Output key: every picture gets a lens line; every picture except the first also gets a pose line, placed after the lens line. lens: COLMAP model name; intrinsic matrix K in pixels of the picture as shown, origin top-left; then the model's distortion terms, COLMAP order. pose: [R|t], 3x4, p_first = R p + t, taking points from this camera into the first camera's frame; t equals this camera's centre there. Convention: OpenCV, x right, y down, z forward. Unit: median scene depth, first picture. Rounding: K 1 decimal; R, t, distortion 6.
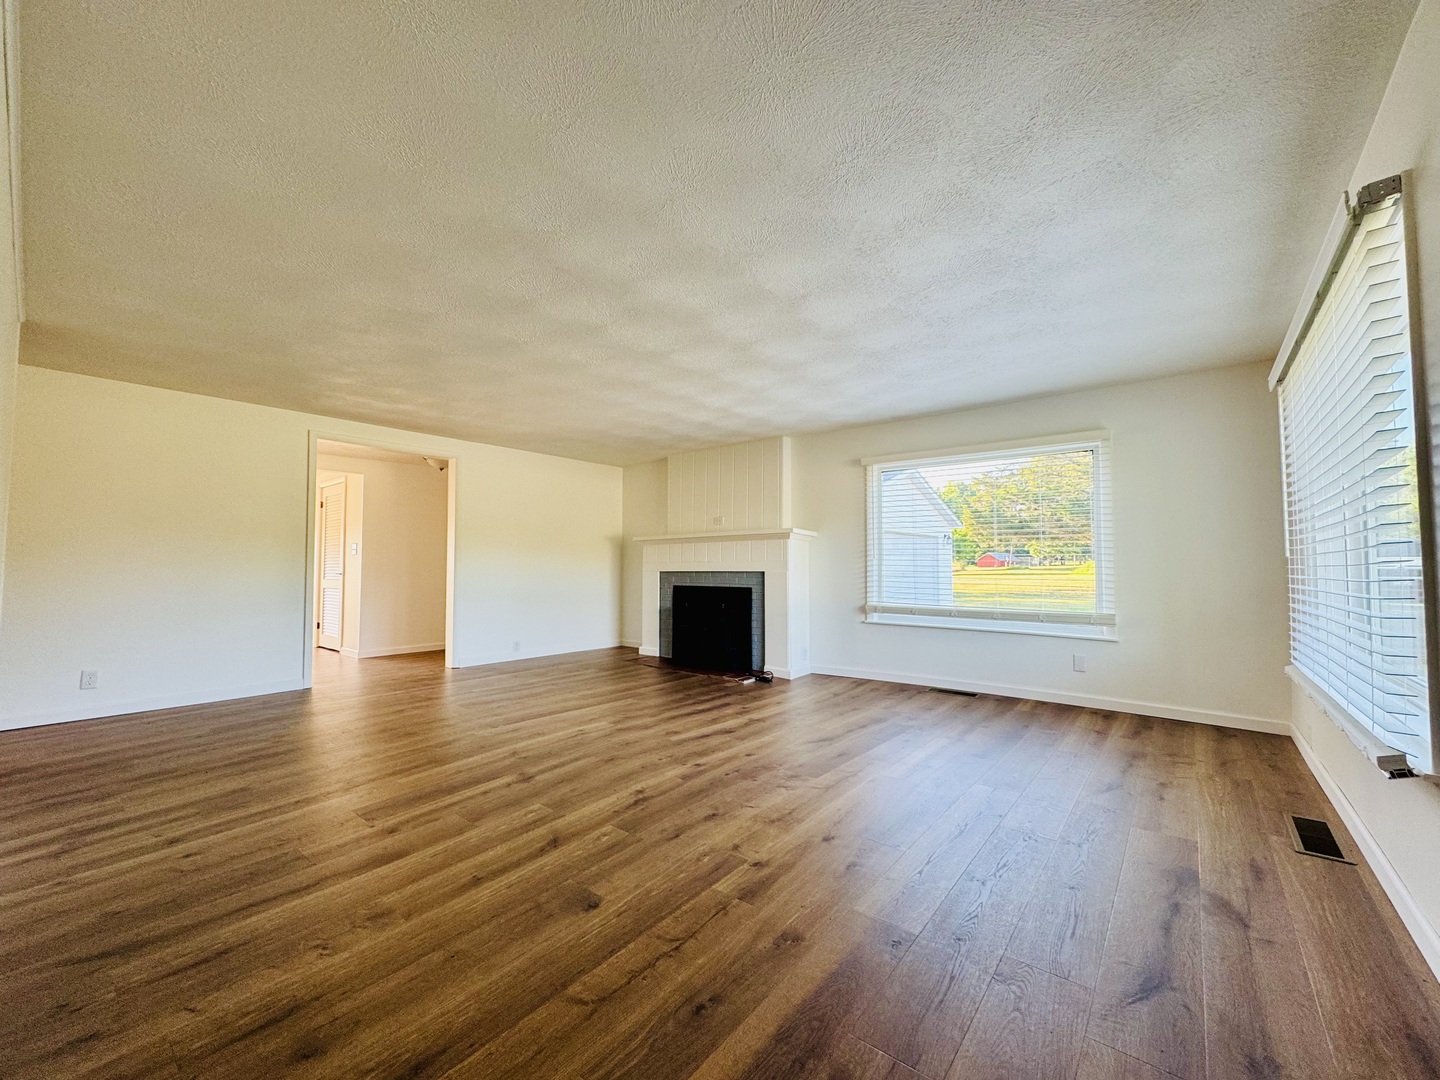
lens RADIAL K [[570.2, 0, 720.4], [0, 570.2, 541.8], [0, 0, 1]] dist [-0.001665, -0.000242]
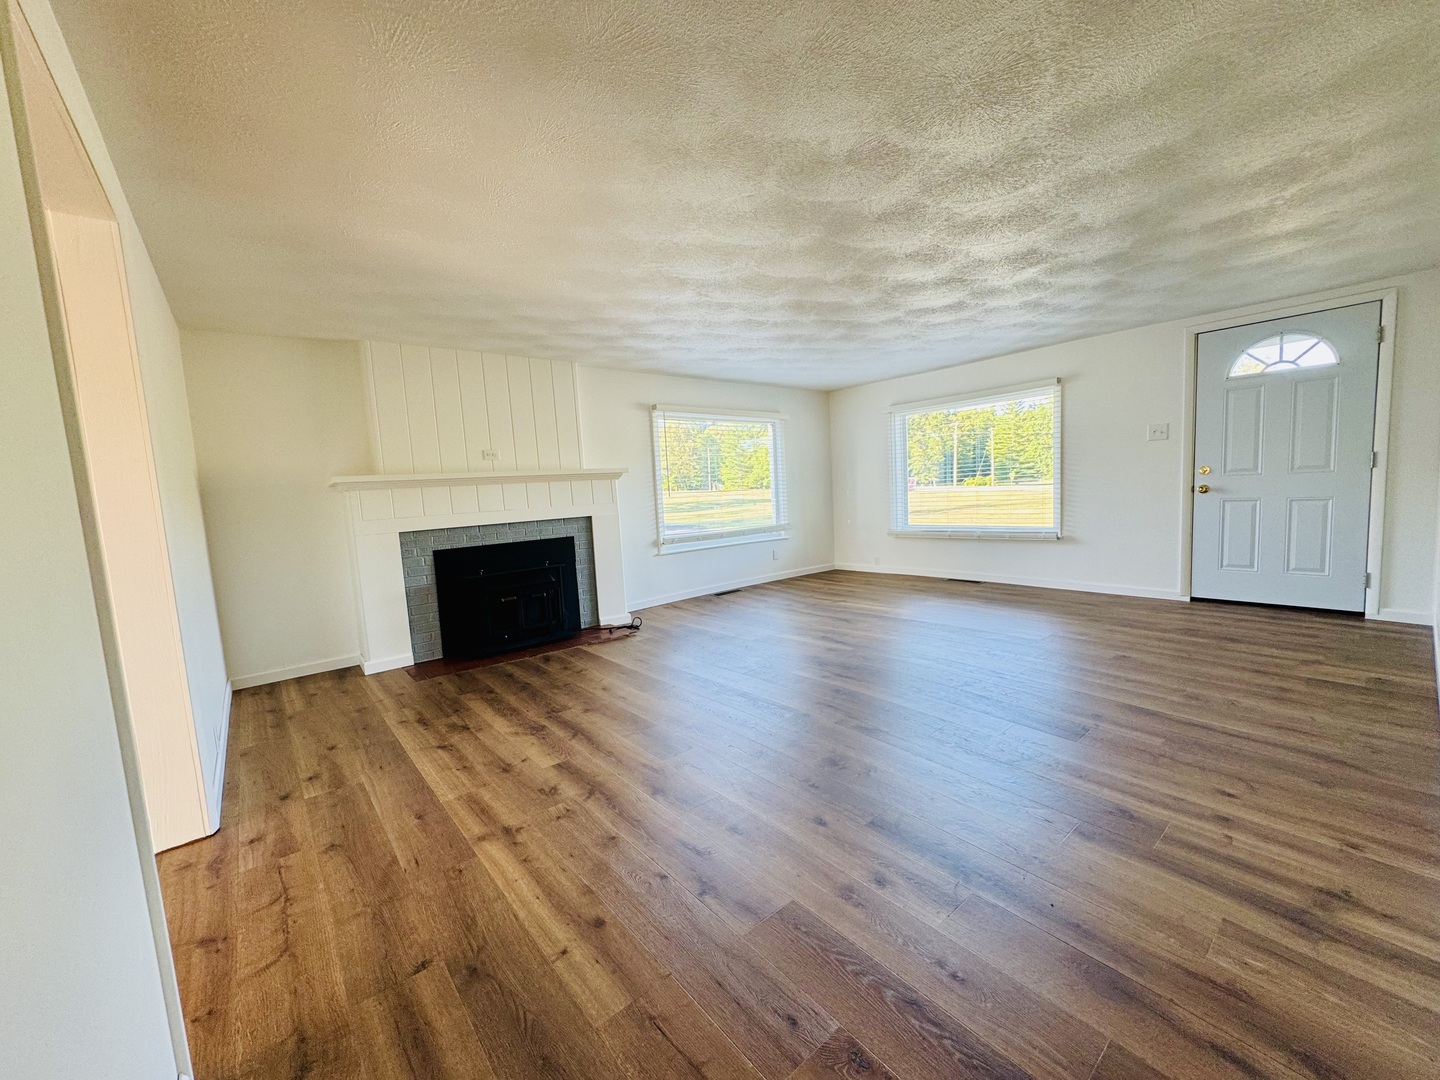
lens RADIAL K [[570.2, 0, 720.4], [0, 570.2, 541.8], [0, 0, 1]] dist [-0.001665, -0.000242]
pose [[0.190704, -0.102843, 0.976246, -1.048598], [0.011008, 0.994658, 0.102632, 0.003924], [-0.981586, -0.008825, 0.190818, 0.872899]]
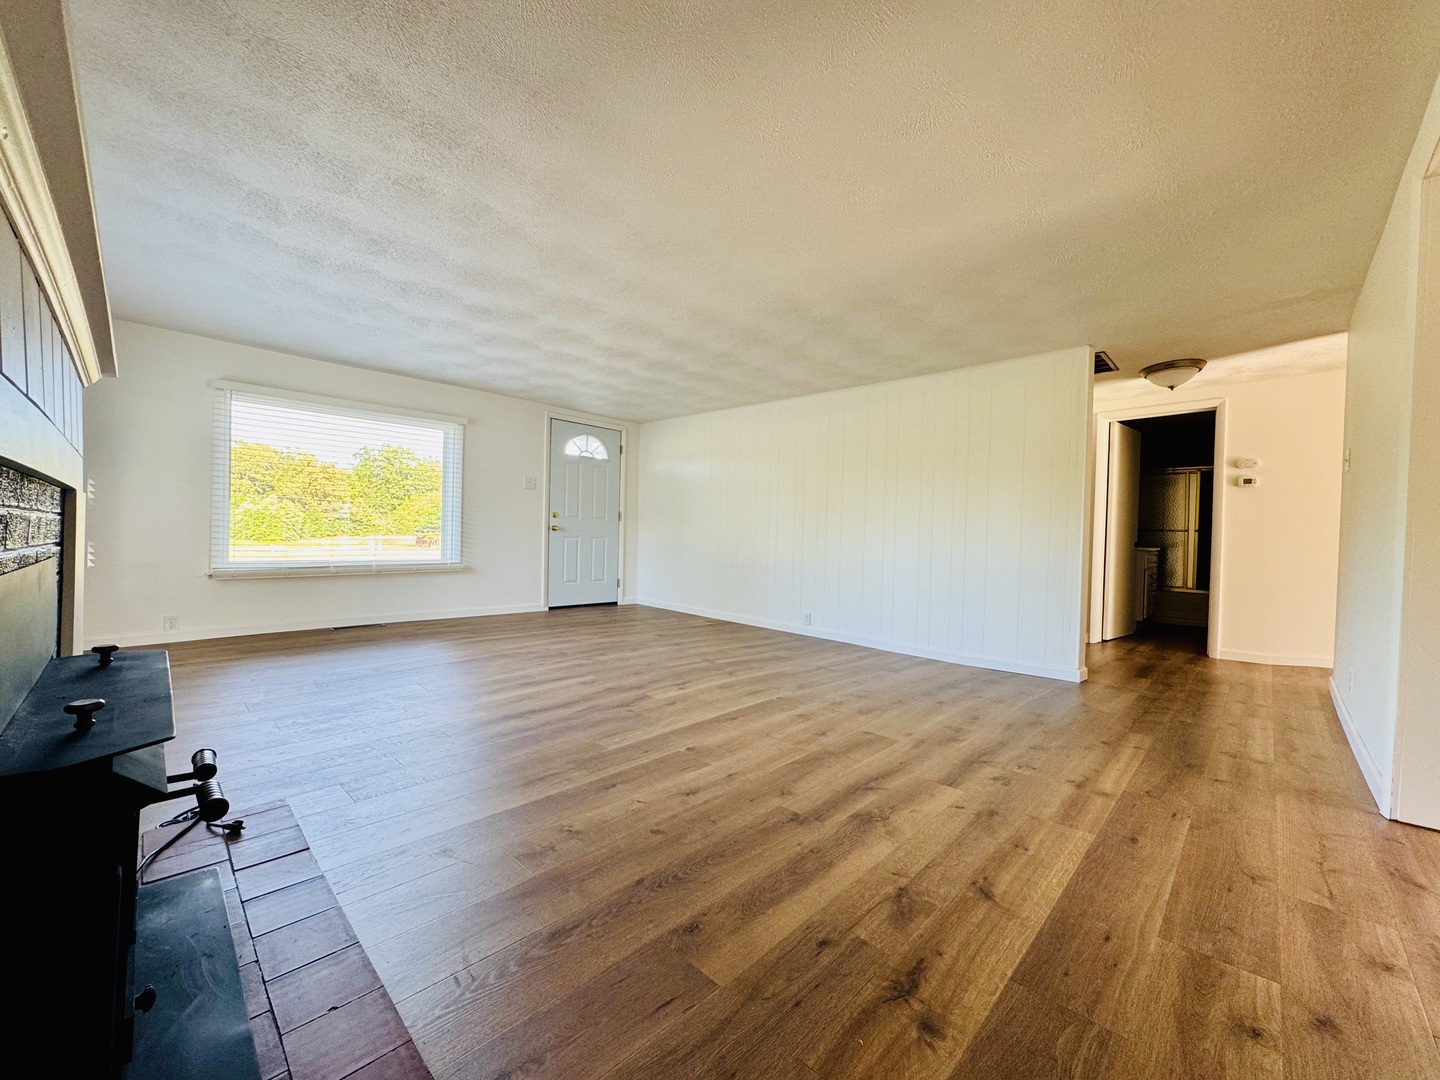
lens RADIAL K [[570.2, 0, 720.4], [0, 570.2, 541.8], [0, 0, 1]] dist [-0.001665, -0.000242]
pose [[-0.996068, -0.025874, 0.084735, -0.336144], [-0.028720, 0.999058, -0.032535, 0.104521], [-0.083813, -0.034841, -0.995872, 1.704057]]
